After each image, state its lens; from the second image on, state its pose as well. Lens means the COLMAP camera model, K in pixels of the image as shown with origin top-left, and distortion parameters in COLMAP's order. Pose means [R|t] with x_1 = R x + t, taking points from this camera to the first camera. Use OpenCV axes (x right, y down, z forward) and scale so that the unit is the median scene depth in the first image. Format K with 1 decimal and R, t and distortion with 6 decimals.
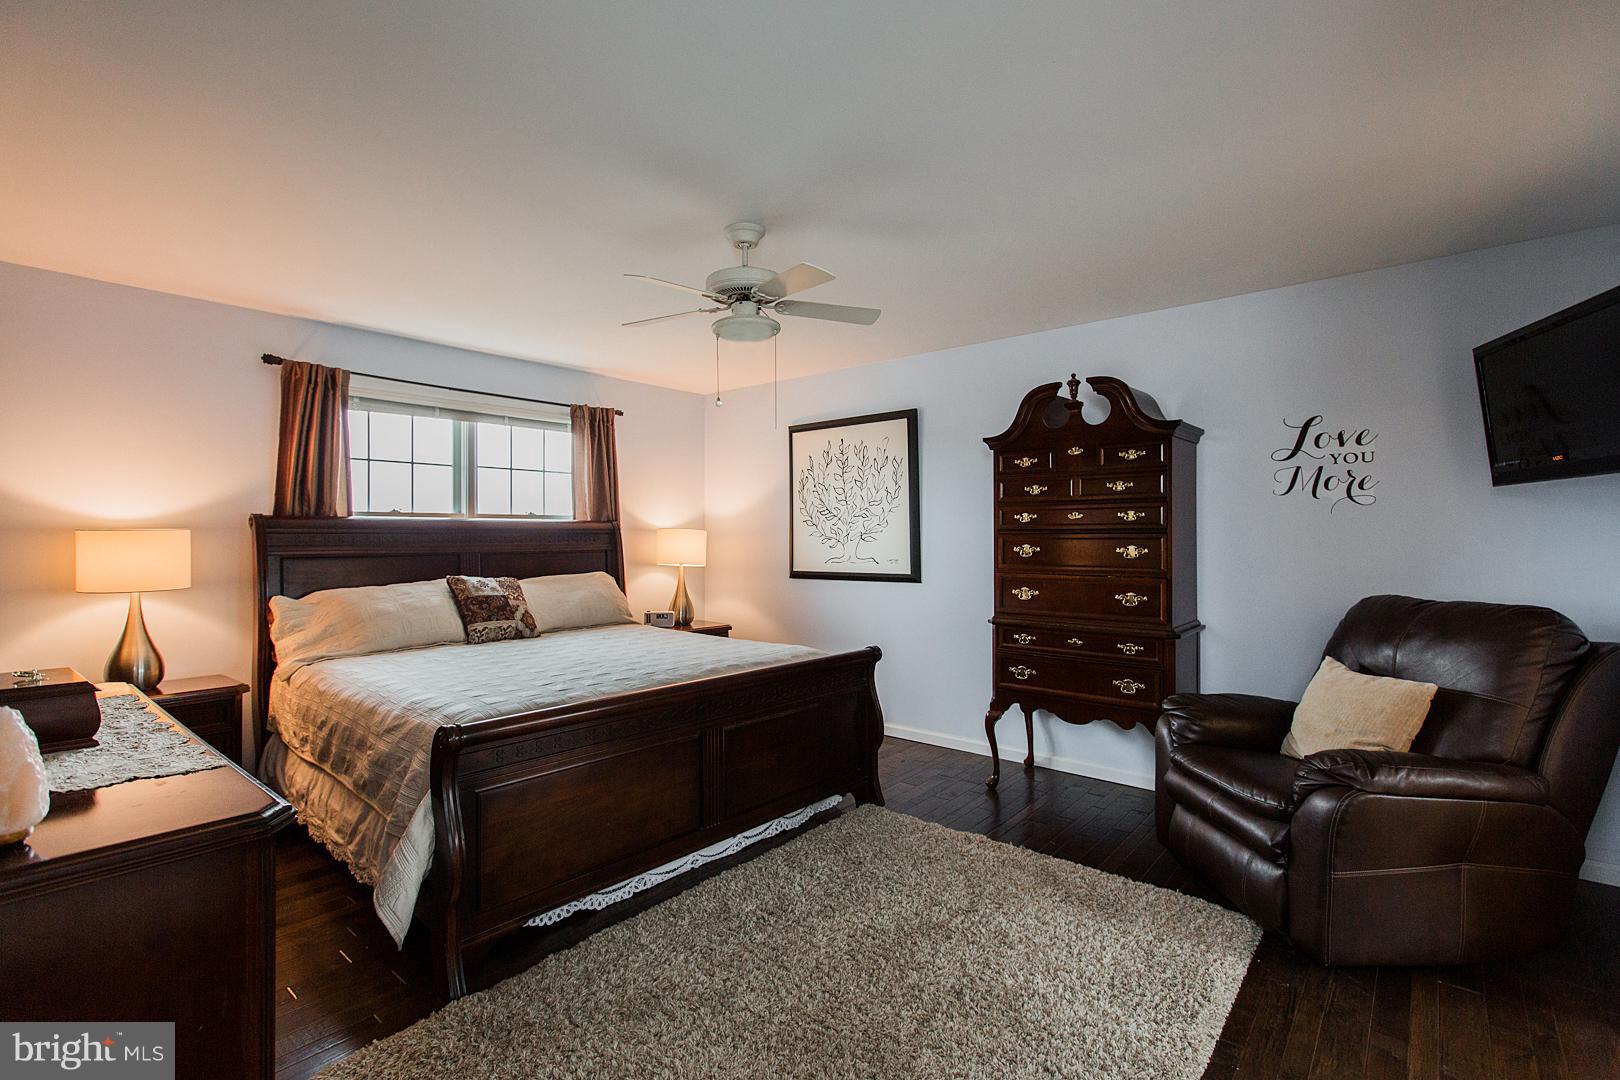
lens RADIAL K [[741.7, 0, 806.8], [0, 741.7, 533.2], [0, 0, 1]] dist [-0.000095, -0.001082]
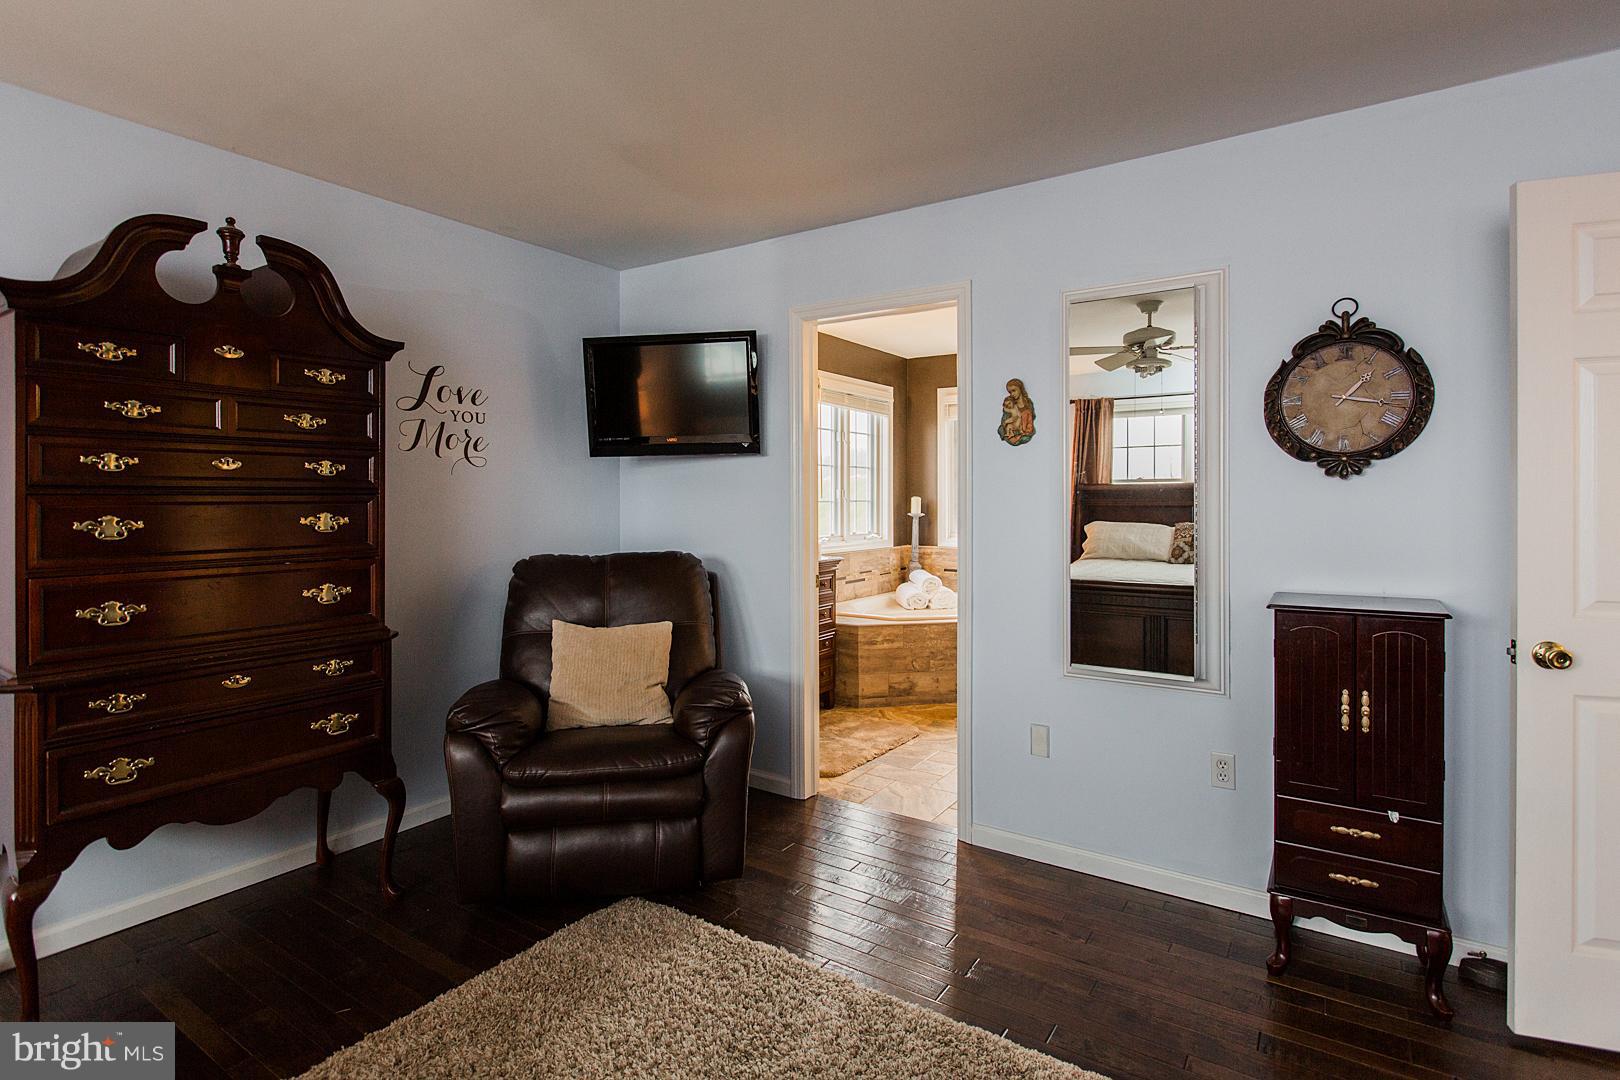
lens RADIAL K [[787.6, 0, 822.7], [0, 787.6, 509.3], [0, 0, 1]] dist [0.002744, 0.001002]
pose [[-0.099859, -0.011657, 0.994933, -0.311670], [0.003553, 0.999921, 0.012072, 0.006477], [-0.994995, 0.004740, -0.099810, 0.627356]]
